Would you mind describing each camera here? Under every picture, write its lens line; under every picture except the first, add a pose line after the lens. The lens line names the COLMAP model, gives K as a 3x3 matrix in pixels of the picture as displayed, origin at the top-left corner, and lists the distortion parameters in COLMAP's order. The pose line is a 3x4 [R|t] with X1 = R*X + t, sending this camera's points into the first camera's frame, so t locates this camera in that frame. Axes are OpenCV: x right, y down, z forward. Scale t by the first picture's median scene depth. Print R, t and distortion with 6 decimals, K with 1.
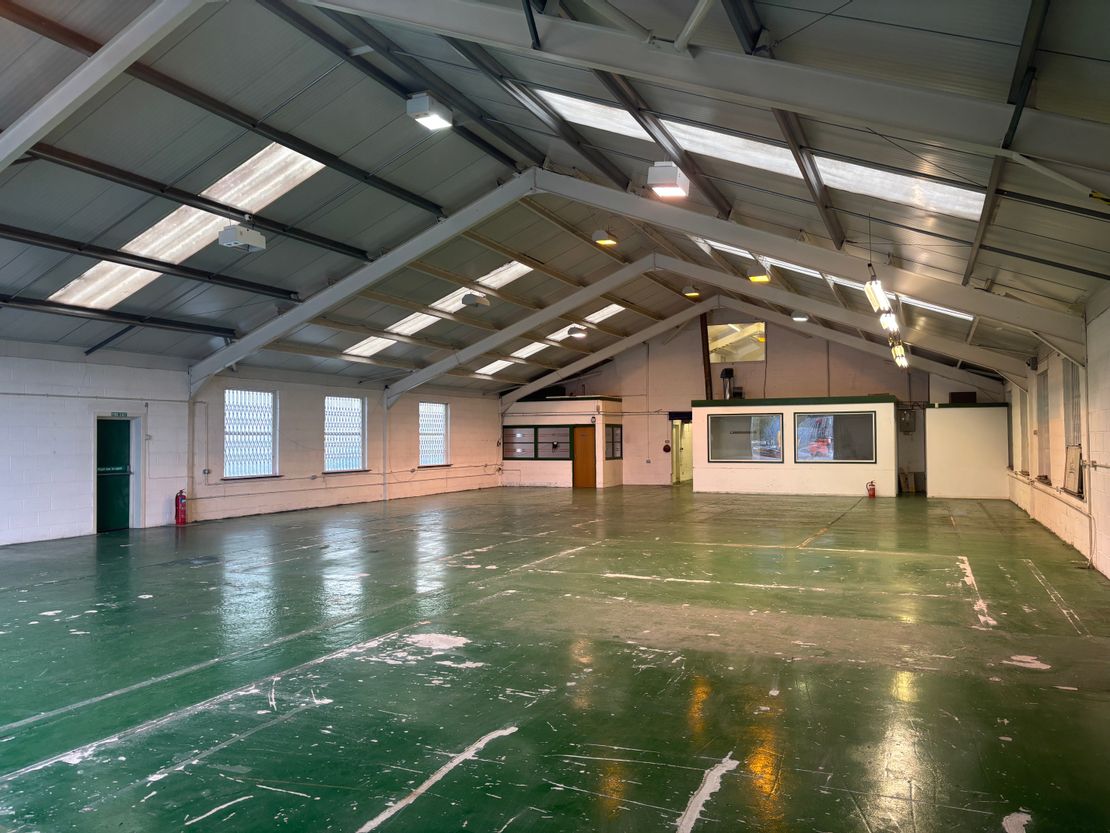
lens RADIAL K [[825.9, 0, 555.0], [0, 825.9, 416.5], [0, 0, 1]] dist [0.046633, -0.000440]
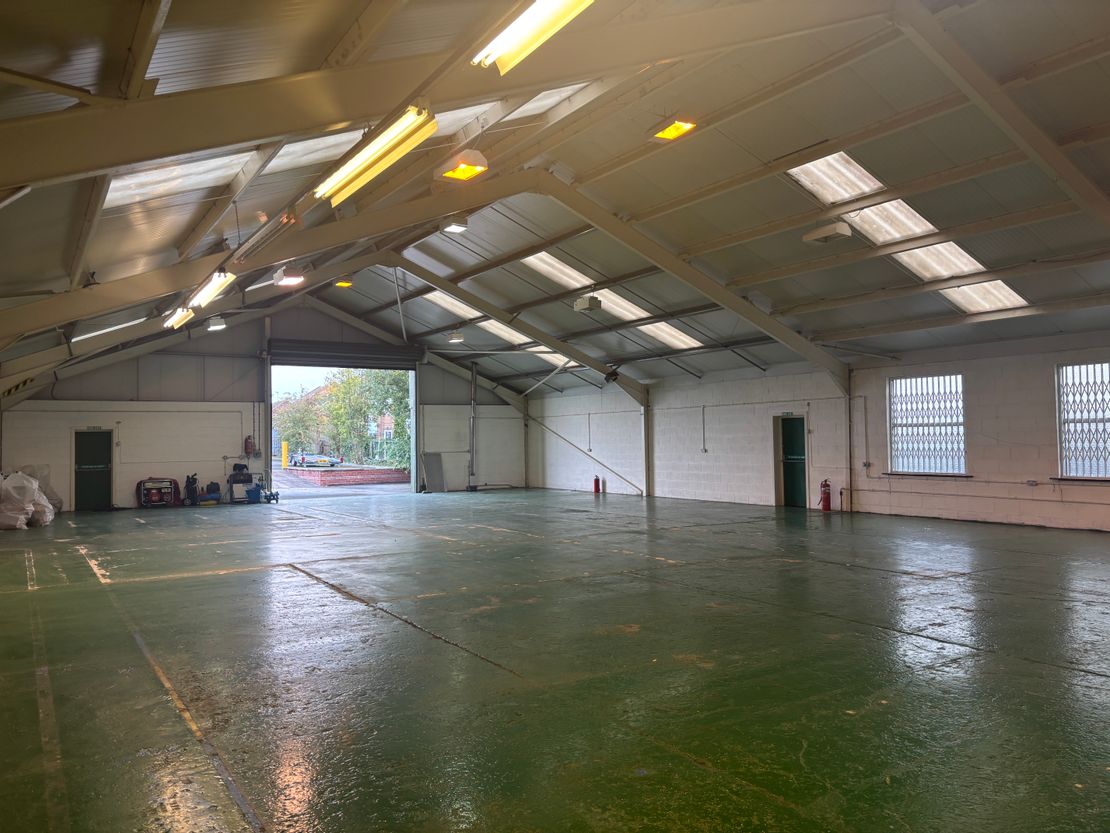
lens RADIAL K [[825.9, 0, 555.0], [0, 825.9, 416.5], [0, 0, 1]] dist [0.046633, -0.000440]
pose [[-0.548462, -0.007112, -0.836145, 0.630582], [0.043297, 0.998381, -0.036892, 0.028574], [0.835054, -0.056437, -0.547266, 1.229666]]
